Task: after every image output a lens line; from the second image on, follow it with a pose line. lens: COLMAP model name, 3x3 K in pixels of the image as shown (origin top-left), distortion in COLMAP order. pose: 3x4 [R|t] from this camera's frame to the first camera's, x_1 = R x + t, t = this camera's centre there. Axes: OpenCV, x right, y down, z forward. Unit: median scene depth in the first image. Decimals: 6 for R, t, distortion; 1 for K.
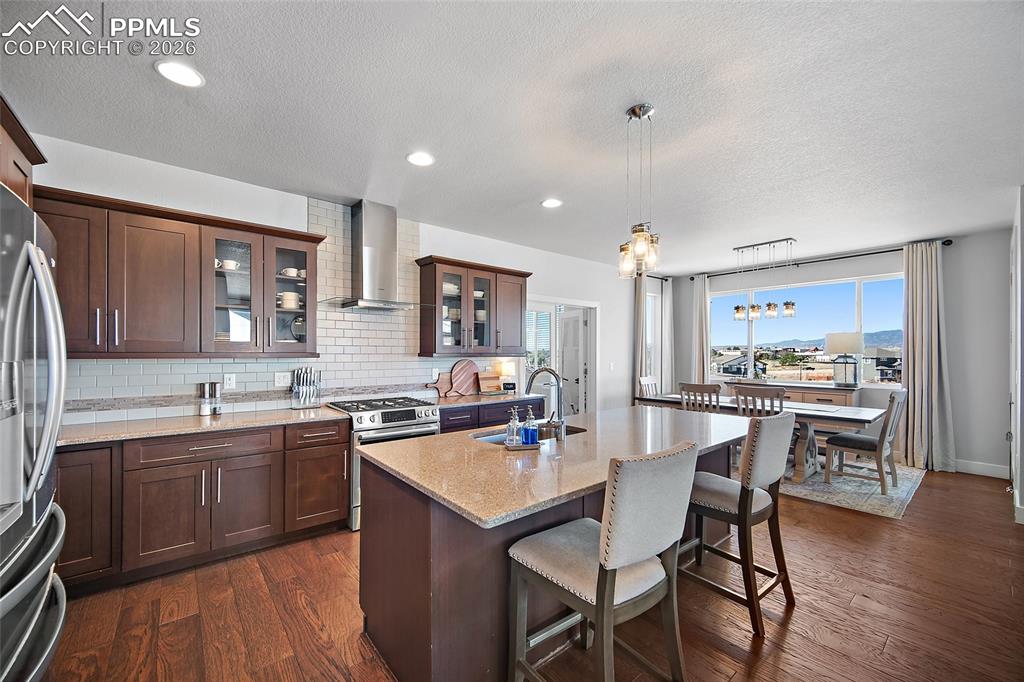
lens RADIAL K [[404.1, 0, 509.0], [0, 404.1, 351.7], [0, 0, 1]] dist [-0.000980, -0.000193]
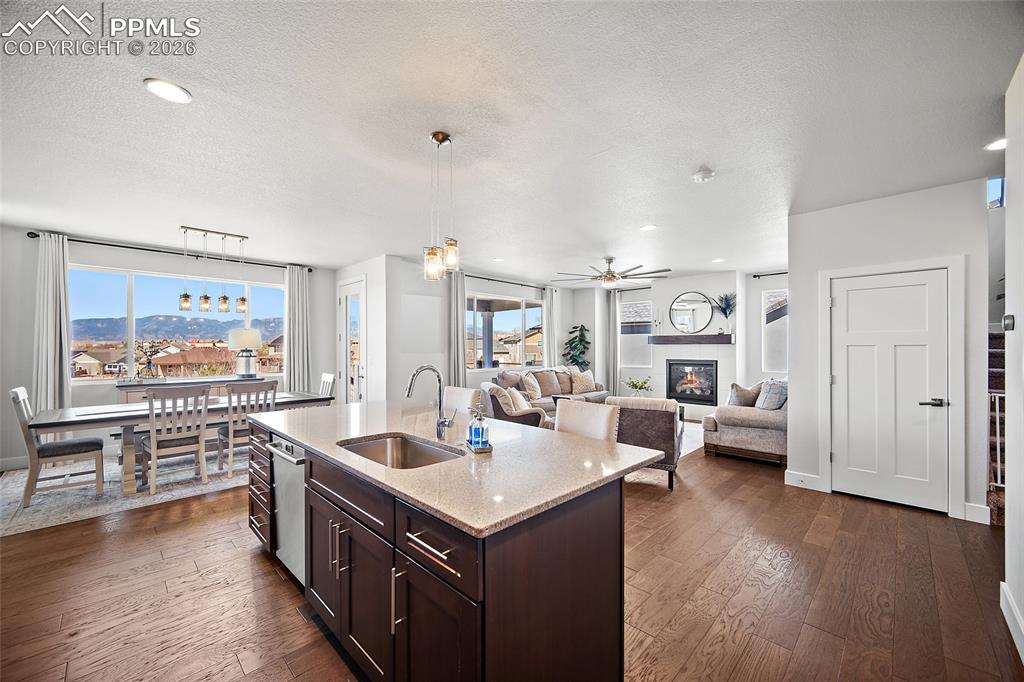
lens RADIAL K [[404.1, 0, 504.4], [0, 404.1, 346.4], [0, 0, 1]] dist [-0.000980, -0.000193]
pose [[-0.088026, 0.001324, 0.996117, -0.395531], [-0.001453, 0.999998, -0.001457, 0.000024], [-0.996117, -0.001576, -0.088024, 0.437682]]
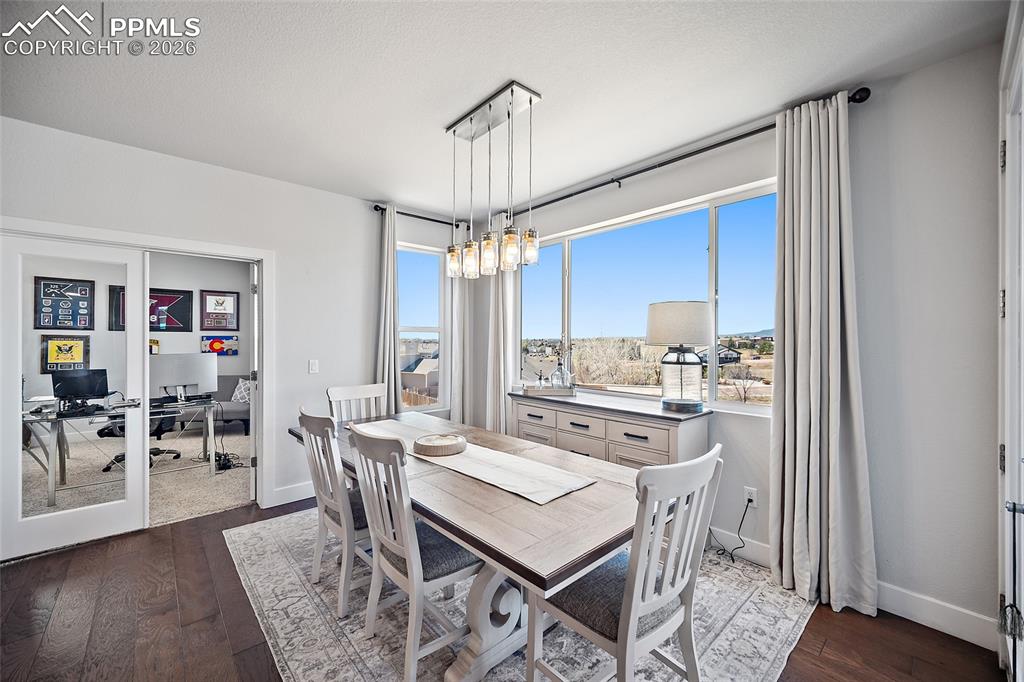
lens RADIAL K [[404.1, 0, 507.4], [0, 404.1, 340.6], [0, 0, 1]] dist [-0.000980, -0.000193]
pose [[0.999480, -0.001091, 0.032213, 0.678224], [0.001129, 0.999999, -0.001174, 0.000986], [-0.032211, 0.001209, 0.999480, 0.562812]]
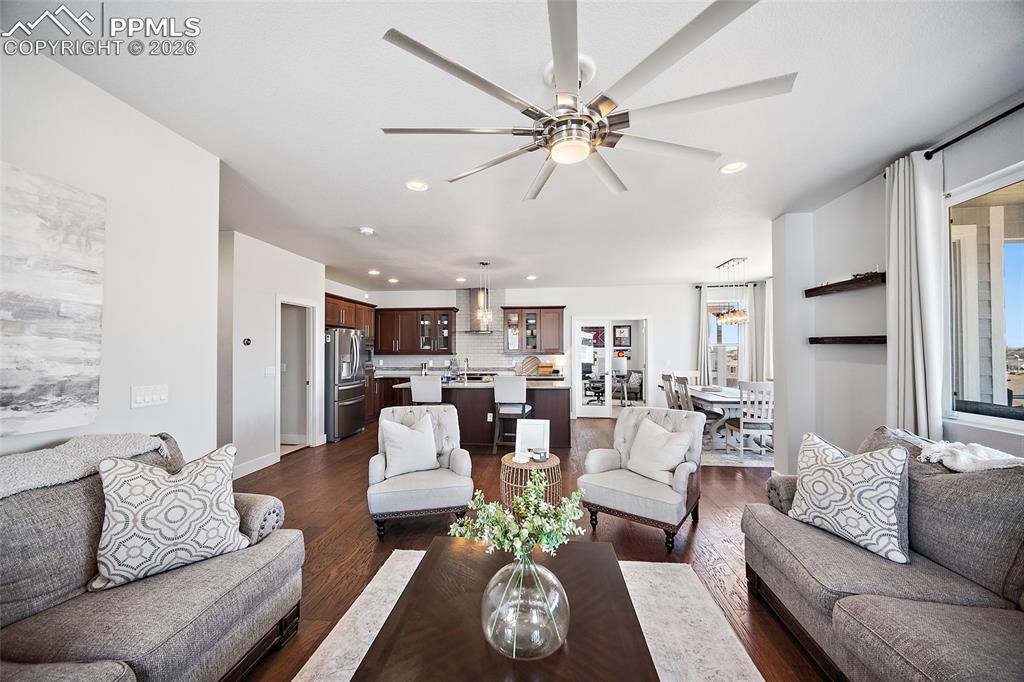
lens RADIAL K [[404.1, 0, 507.1], [0, 404.1, 349.0], [0, 0, 1]] dist [-0.000980, -0.000193]
pose [[0.688652, -0.010368, -0.725018, 1.118351], [0.004712, 0.999941, -0.009824, 0.003377], [0.725076, 0.003349, 0.688660, -0.353312]]
